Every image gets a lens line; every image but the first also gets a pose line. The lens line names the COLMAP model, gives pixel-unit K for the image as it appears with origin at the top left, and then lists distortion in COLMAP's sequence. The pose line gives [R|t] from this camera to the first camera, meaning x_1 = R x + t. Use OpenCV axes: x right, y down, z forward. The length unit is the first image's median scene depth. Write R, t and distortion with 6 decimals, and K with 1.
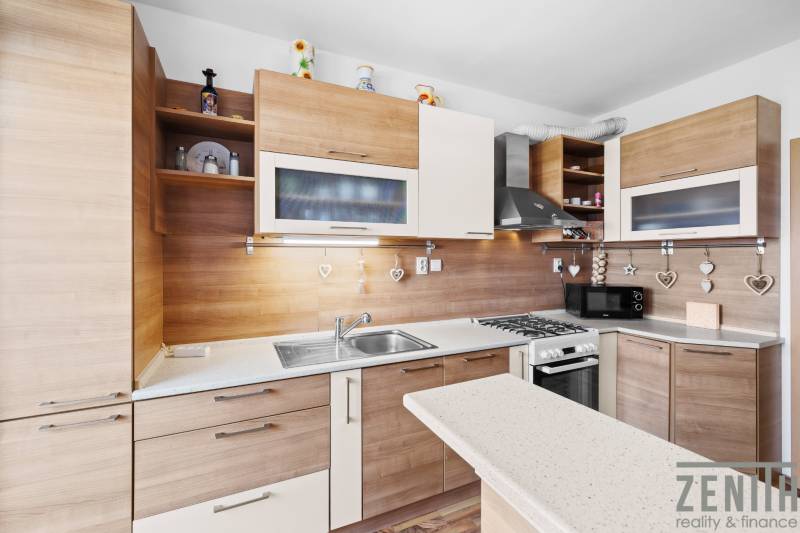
lens RADIAL K [[339.0, 0, 388.6], [0, 339.0, 260.2], [0, 0, 1]] dist [-0.002326, -0.000766]
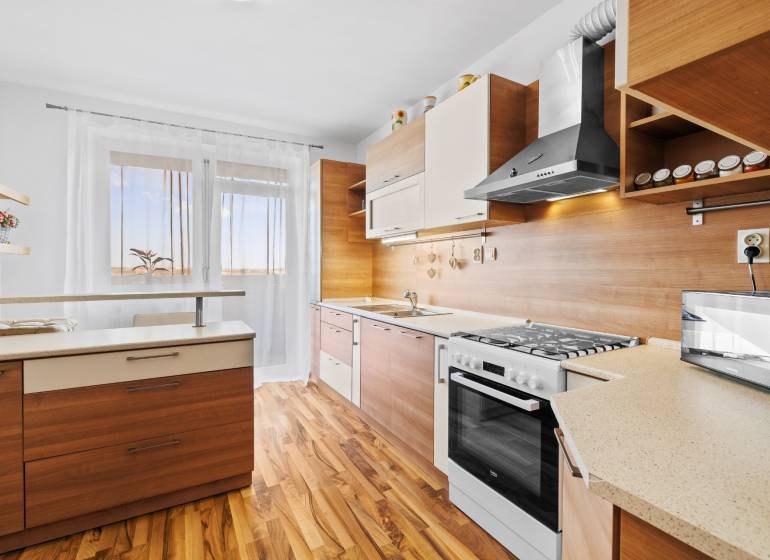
lens RADIAL K [[362.9, 0, 385.8], [0, 362.9, 277.3], [0, 0, 1]] dist [0.004058, 0.000692]
pose [[0.094141, 0.025359, -0.995236, 1.106465], [-0.010688, 0.999644, 0.024461, 0.057904], [0.995502, 0.008334, 0.094378, 0.631201]]
